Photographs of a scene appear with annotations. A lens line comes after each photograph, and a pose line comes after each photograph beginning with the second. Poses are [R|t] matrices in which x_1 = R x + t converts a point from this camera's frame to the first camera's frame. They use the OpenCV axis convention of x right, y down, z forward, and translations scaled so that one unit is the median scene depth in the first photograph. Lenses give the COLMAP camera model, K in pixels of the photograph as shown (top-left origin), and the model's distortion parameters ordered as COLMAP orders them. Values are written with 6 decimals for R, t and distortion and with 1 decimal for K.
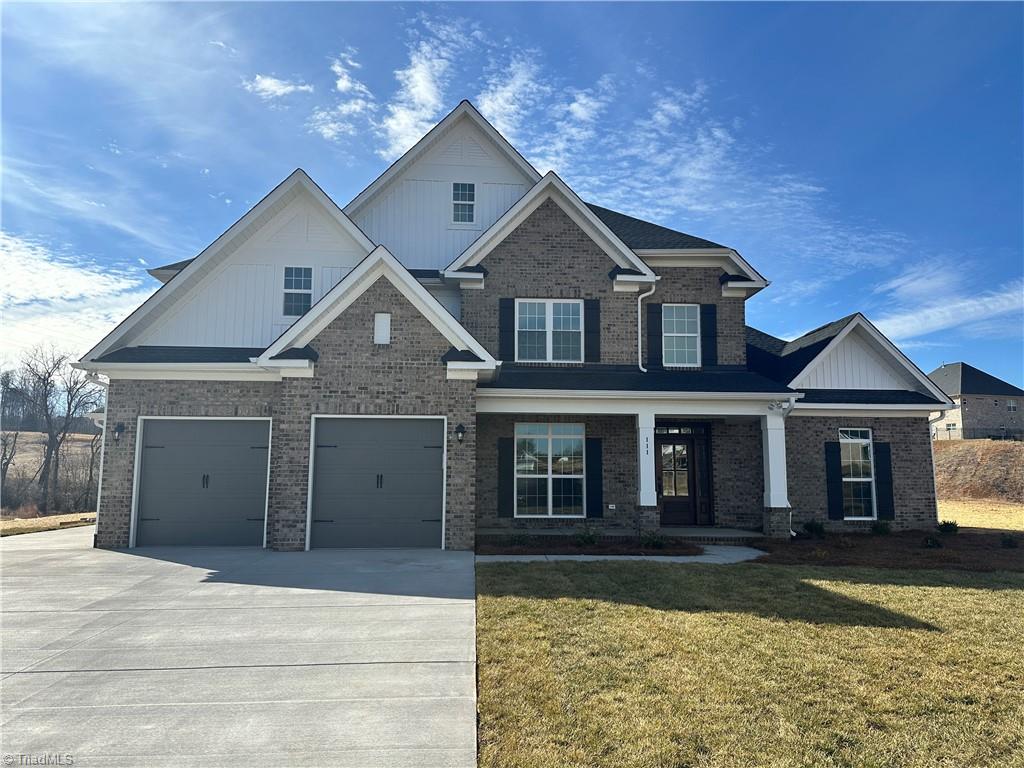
lens RADIAL K [[714.6, 0, 512.0], [0, 714.6, 384.0], [0, 0, 1]] dist [0.164932, -0.330405]
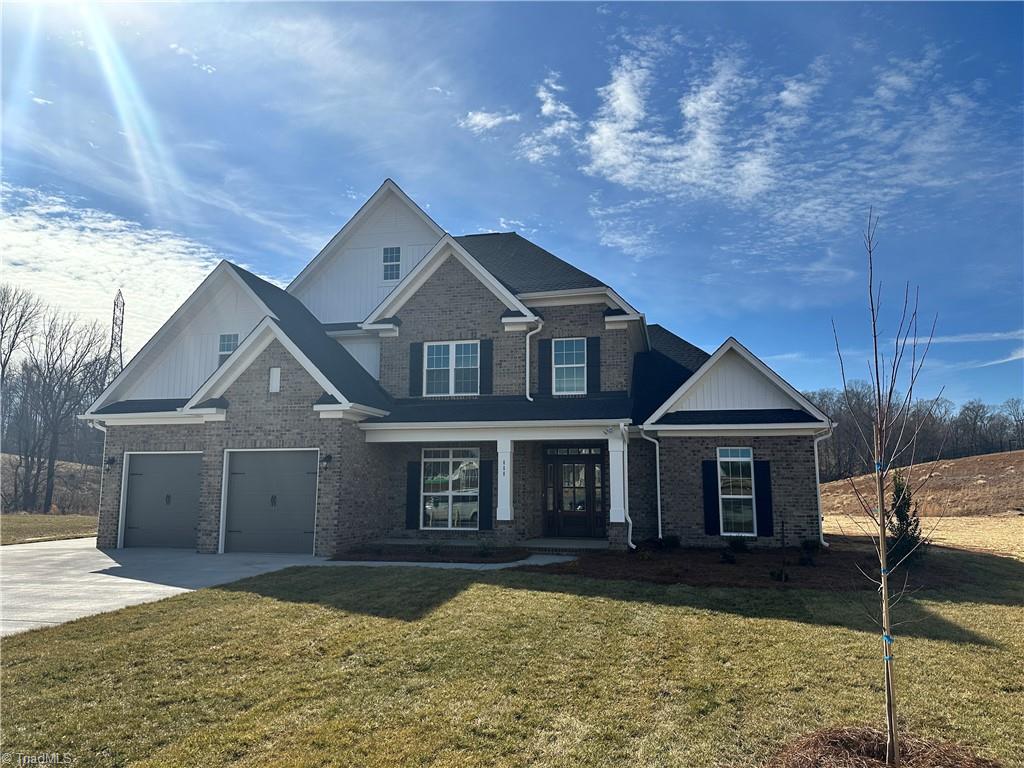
lens RADIAL K [[714.6, 0, 512.0], [0, 714.6, 384.0], [0, 0, 1]] dist [0.164932, -0.330405]
pose [[0.958584, -0.042815, -0.281572, 0.530654], [0.039928, 0.999075, -0.015985, -0.029899], [0.281996, 0.004080, 0.959407, -0.100505]]
